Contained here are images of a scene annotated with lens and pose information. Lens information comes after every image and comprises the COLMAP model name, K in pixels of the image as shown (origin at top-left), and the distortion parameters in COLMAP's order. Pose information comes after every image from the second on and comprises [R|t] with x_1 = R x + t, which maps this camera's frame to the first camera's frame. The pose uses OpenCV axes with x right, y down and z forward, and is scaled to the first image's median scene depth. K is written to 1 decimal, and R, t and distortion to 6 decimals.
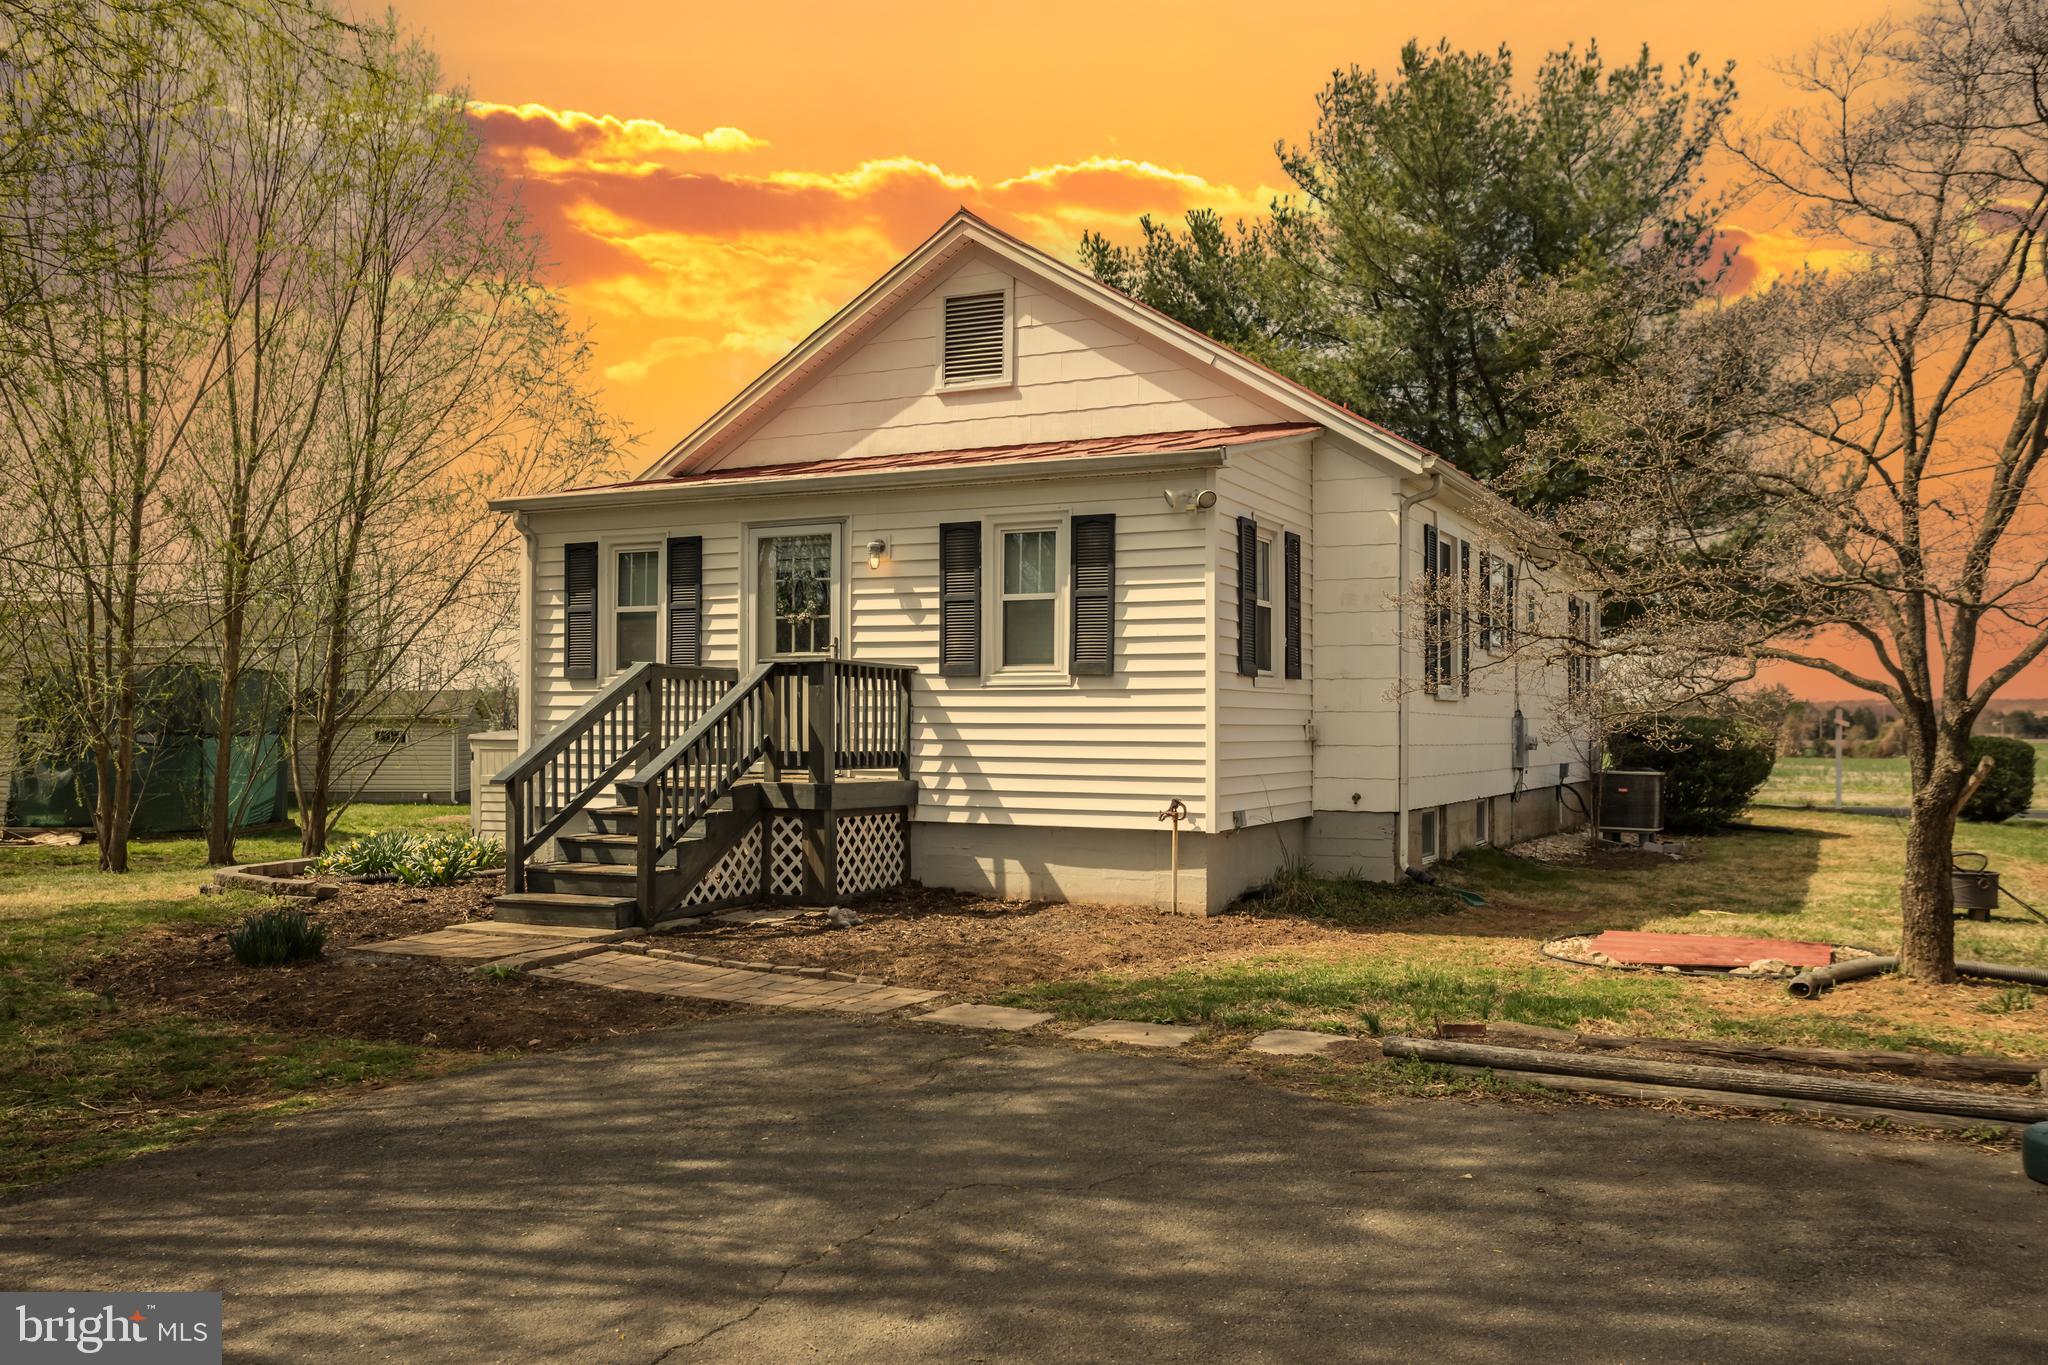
lens RADIAL K [[1627.8, 0, 1033.2], [0, 1627.8, 751.9], [0, 0, 1]] dist [0.013358, 0.013700]
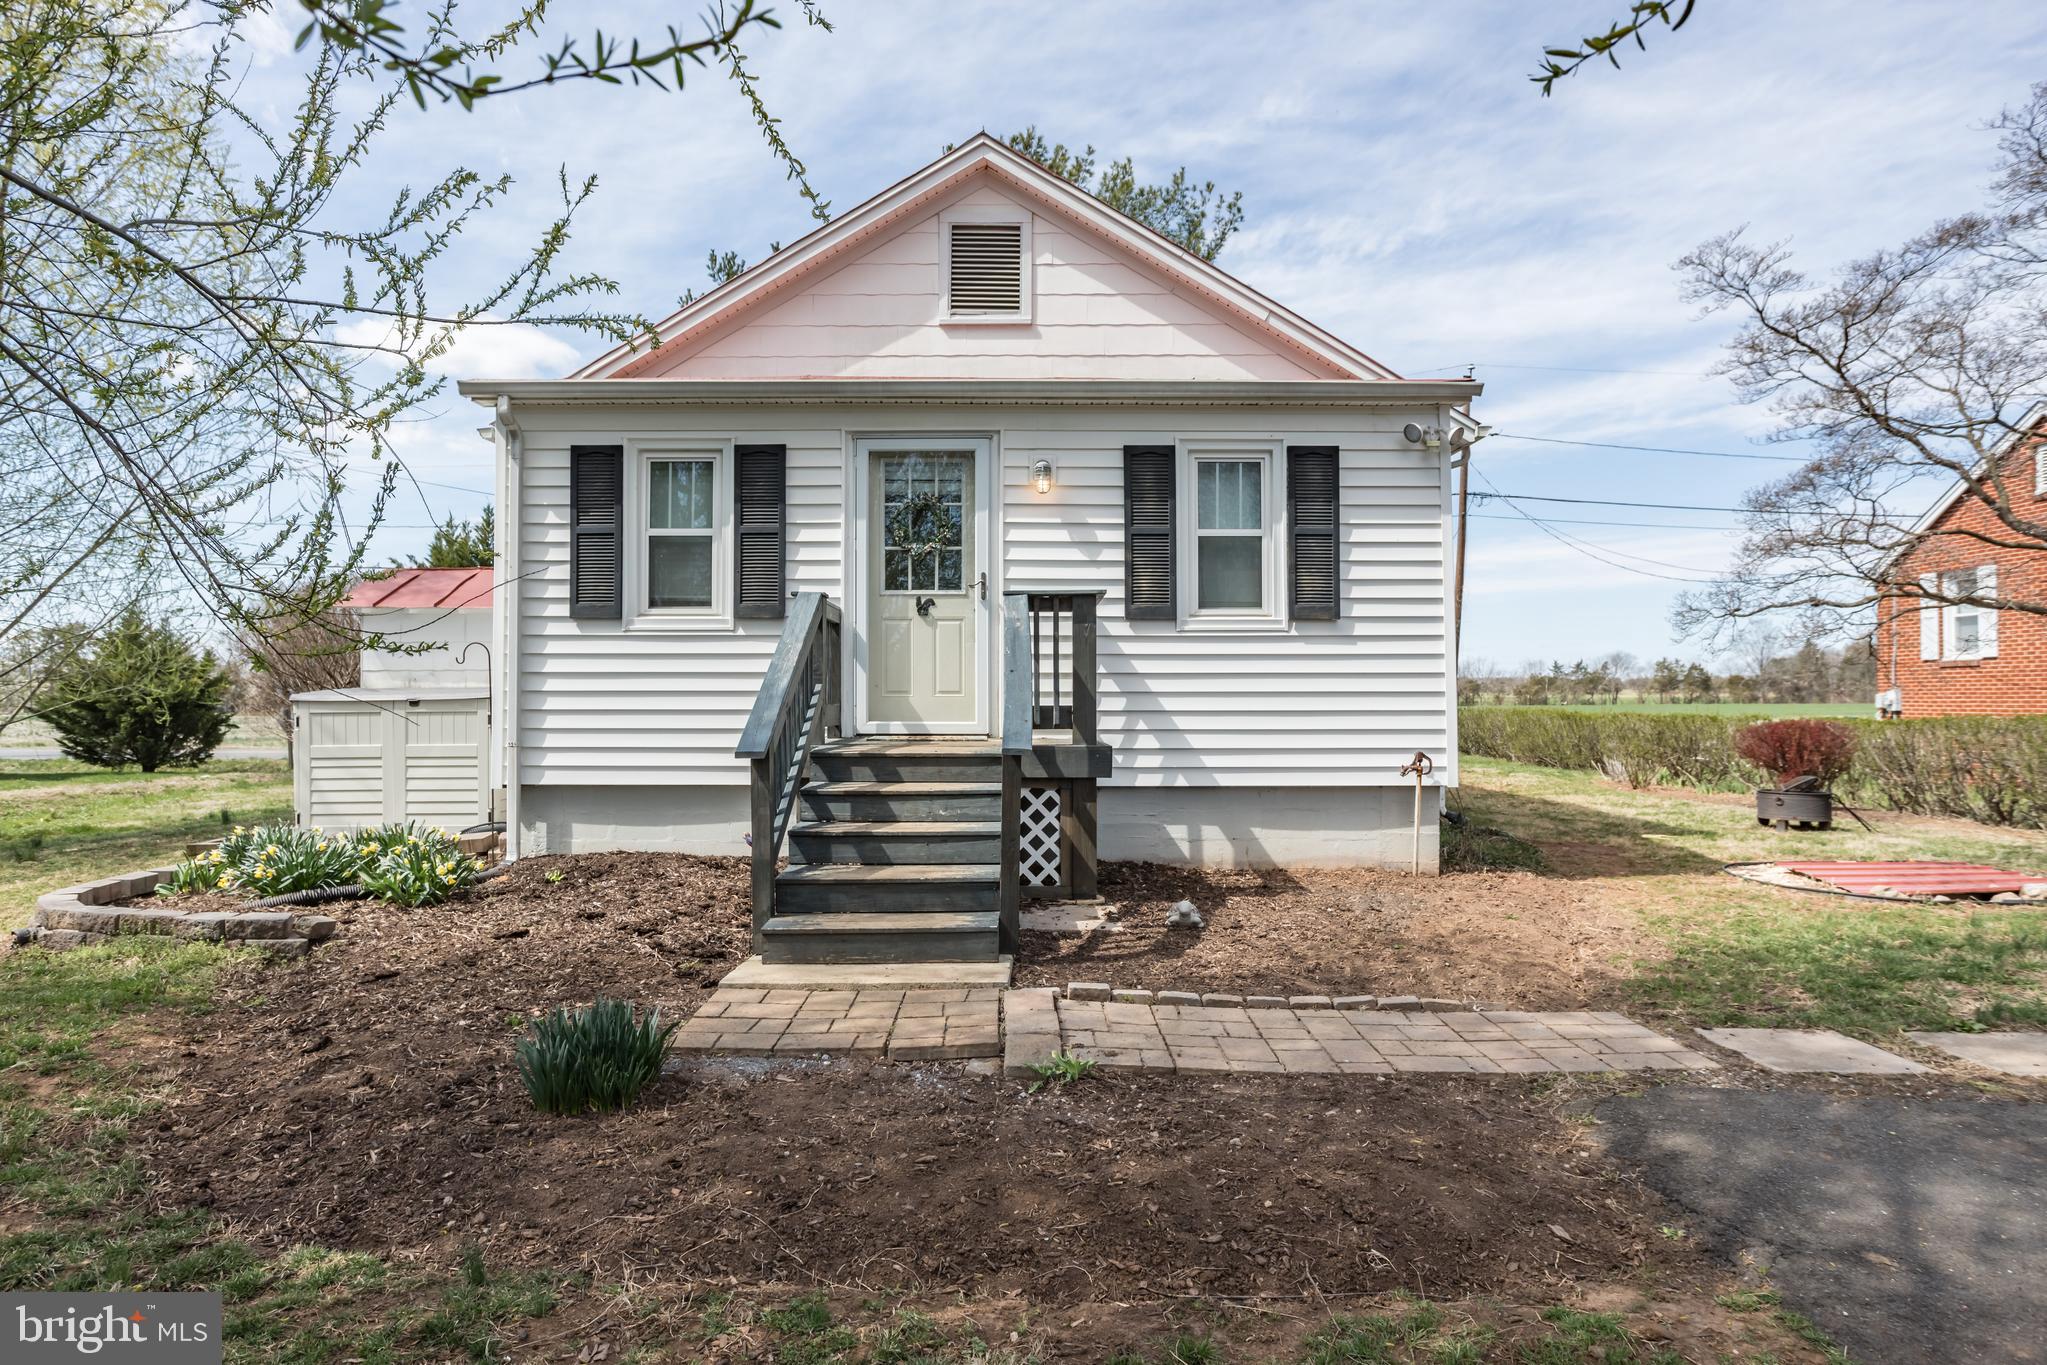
lens RADIAL K [[1219.6, 0, 1031.2], [0, 1219.6, 682.6], [0, 0, 1]] dist [-0.020831, 0.011007]
pose [[0.896699, -0.002030, 0.442635, -0.391595], [0.012814, 0.999689, -0.021374, 0.000801], [-0.442454, 0.024838, 0.896447, 0.434422]]
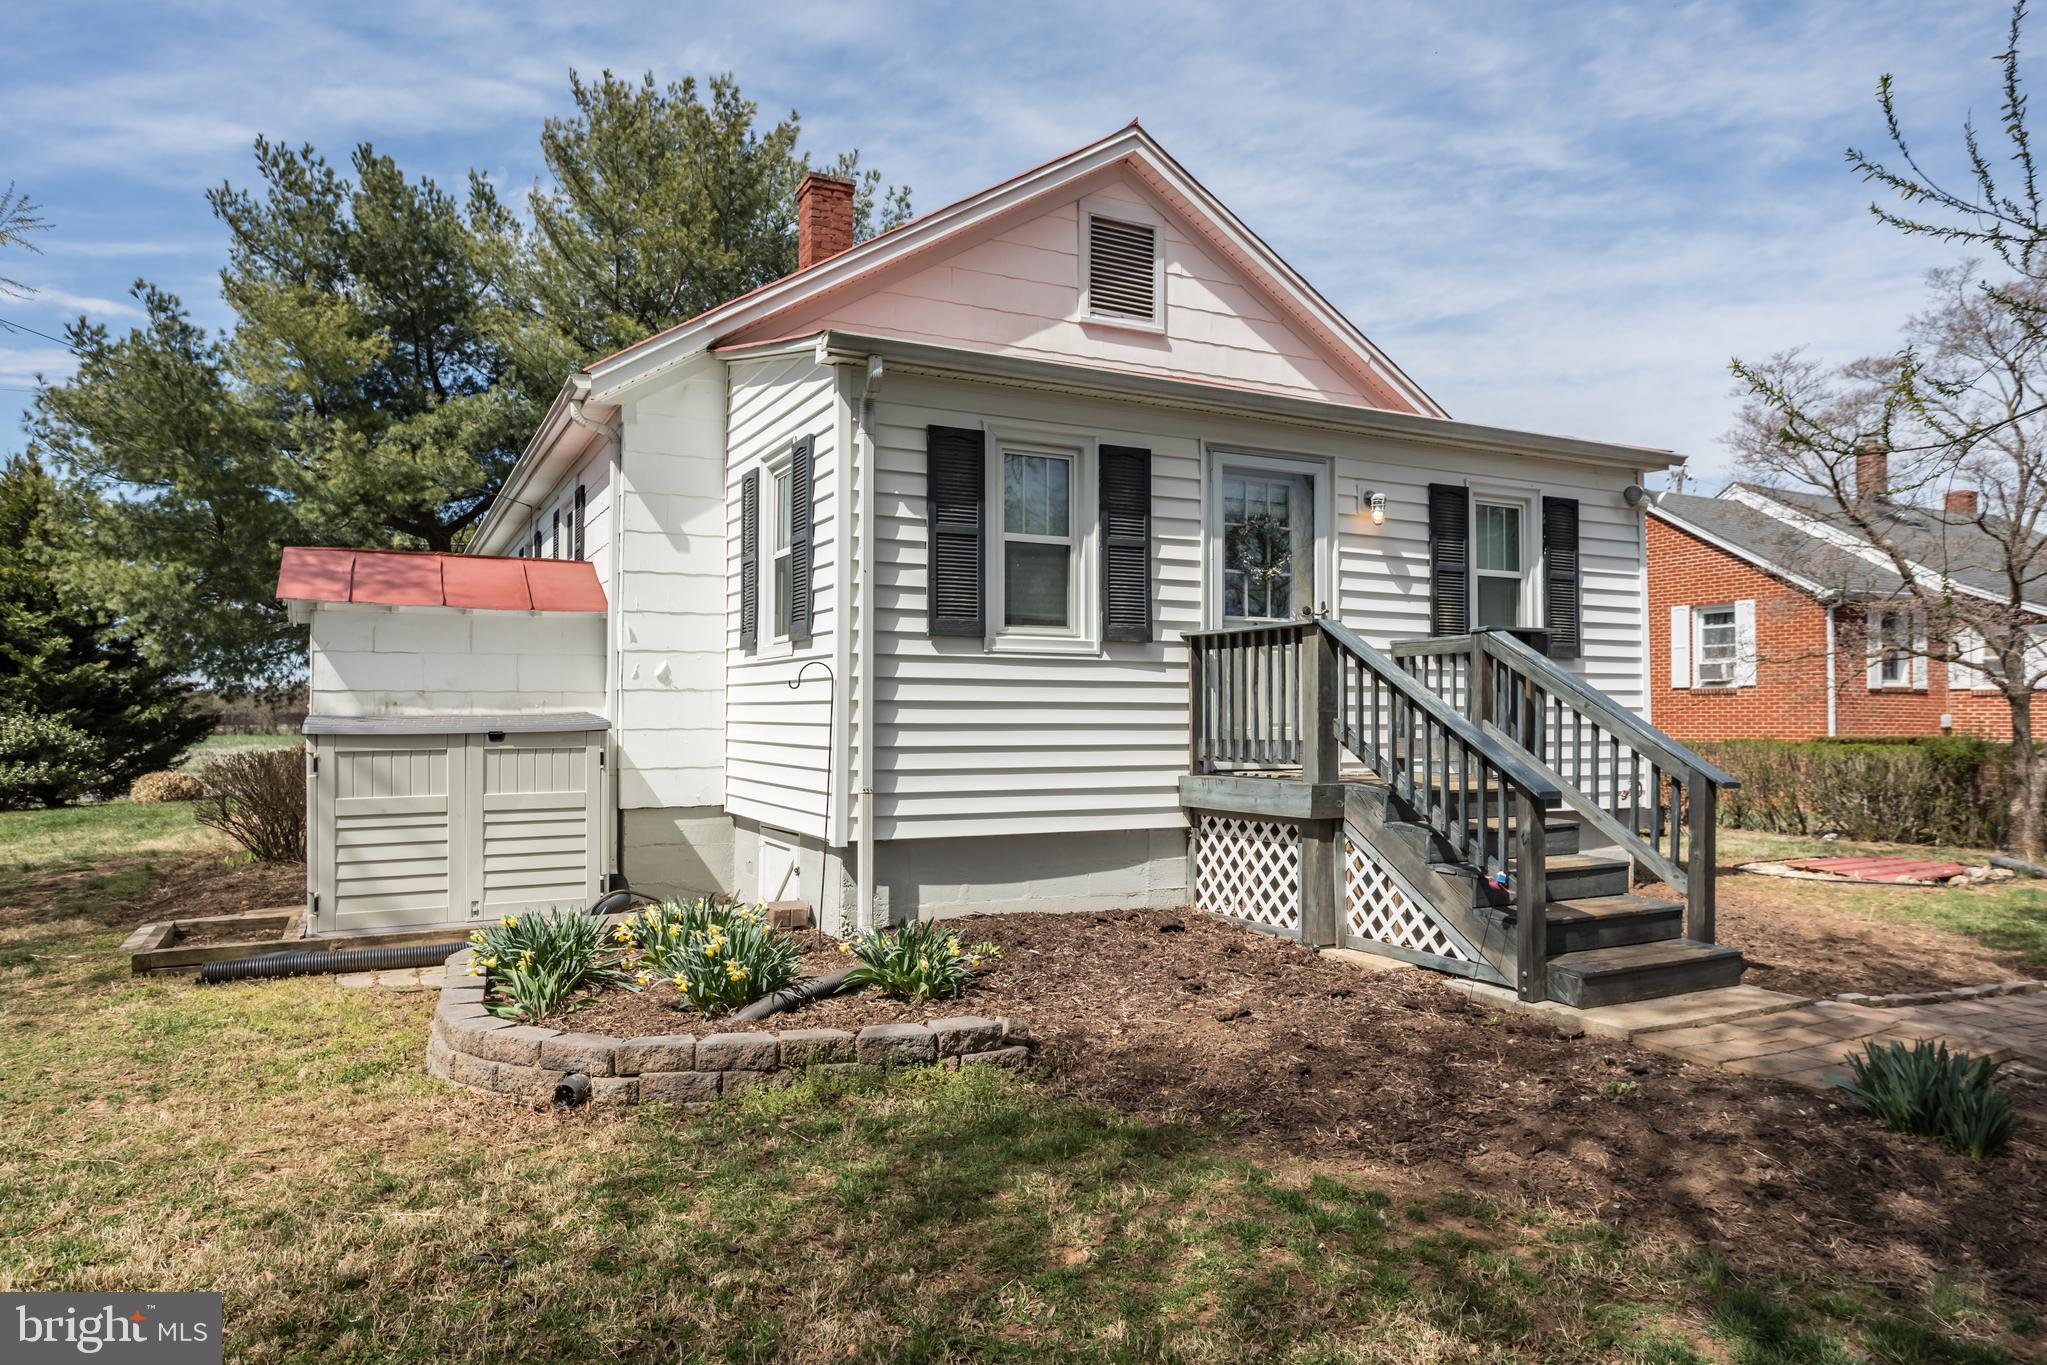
lens RADIAL K [[1317.5, 0, 1030.3], [0, 1317.5, 687.3], [0, 0, 1]] dist [-0.017350, -0.001847]
pose [[0.595675, 0.013237, 0.803117, -0.764743], [0.013106, 0.999571, -0.026195, -0.012137], [-0.803119, 0.026129, 0.595246, 0.747081]]
